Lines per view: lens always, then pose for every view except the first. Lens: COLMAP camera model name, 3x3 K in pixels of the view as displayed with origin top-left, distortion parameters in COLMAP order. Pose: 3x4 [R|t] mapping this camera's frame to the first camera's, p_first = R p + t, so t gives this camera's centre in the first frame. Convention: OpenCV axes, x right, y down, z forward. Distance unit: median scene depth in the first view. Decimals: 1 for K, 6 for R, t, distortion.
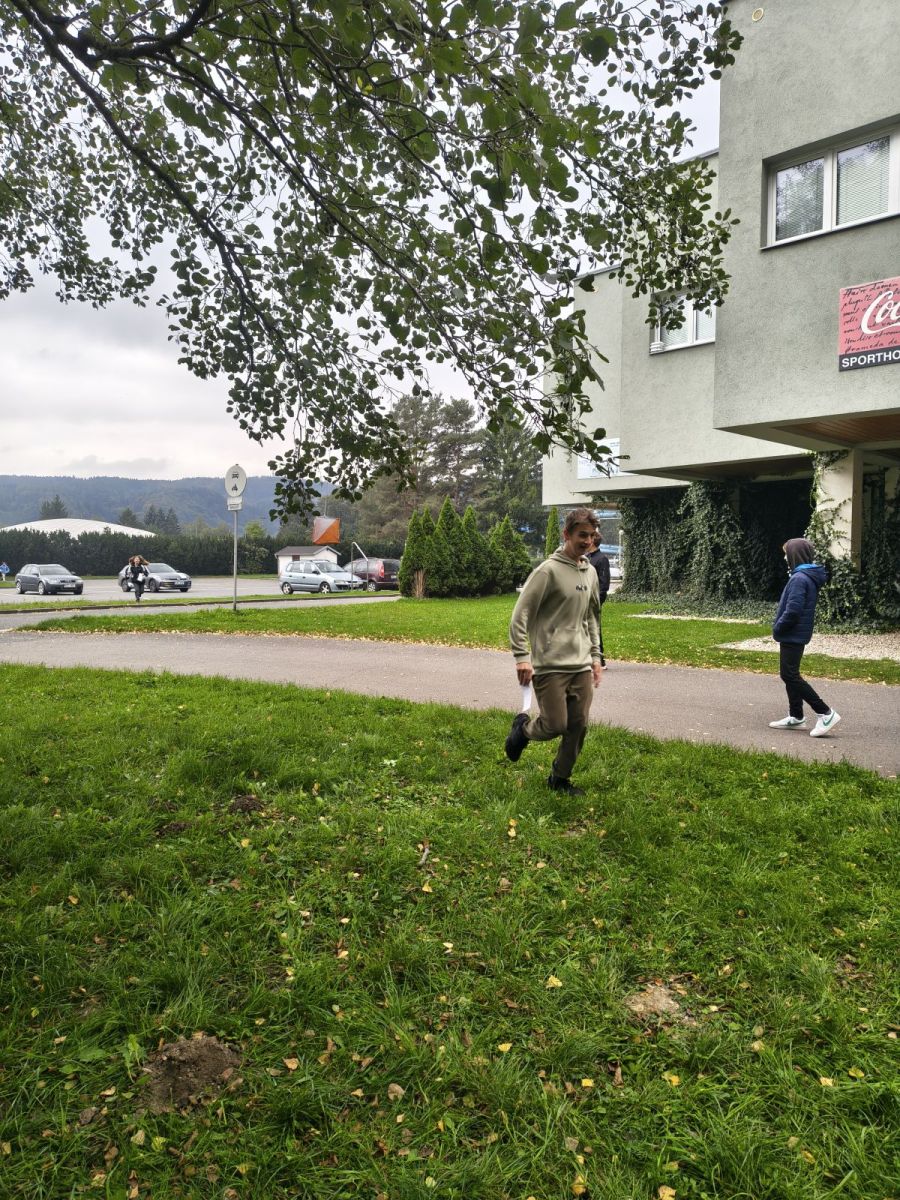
lens RADIAL K [[796.8, 0, 454.7], [0, 796.8, 586.1], [0, 0, 1]] dist [0.029816, -0.031057]
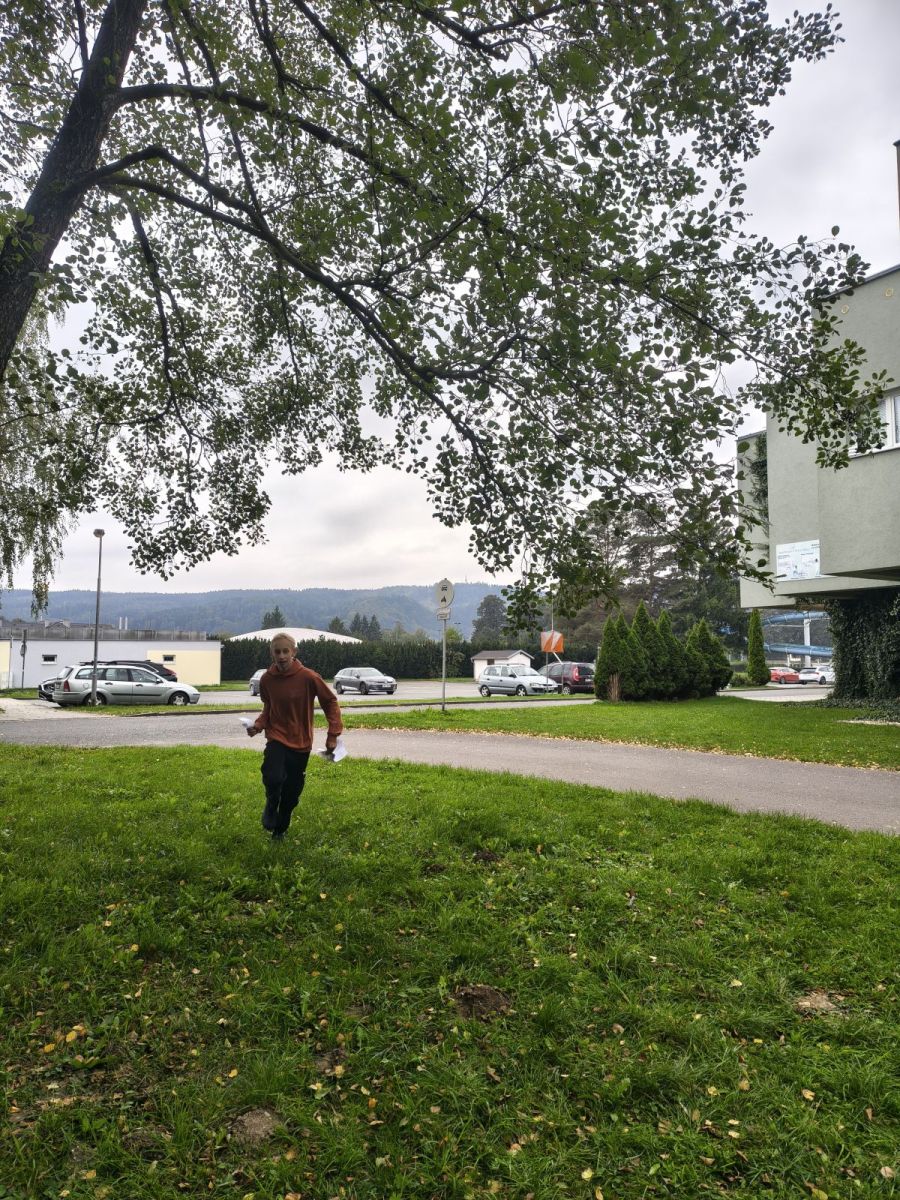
lens RADIAL K [[799.8, 0, 450.0], [0, 799.8, 600.0], [0, 0, 1]] dist [0.075282, -0.078314]
pose [[0.970527, -0.022884, -0.239902, 0.000917], [-0.004015, 0.993808, -0.111040, 0.005964], [0.240957, 0.108730, 0.964426, -0.250227]]
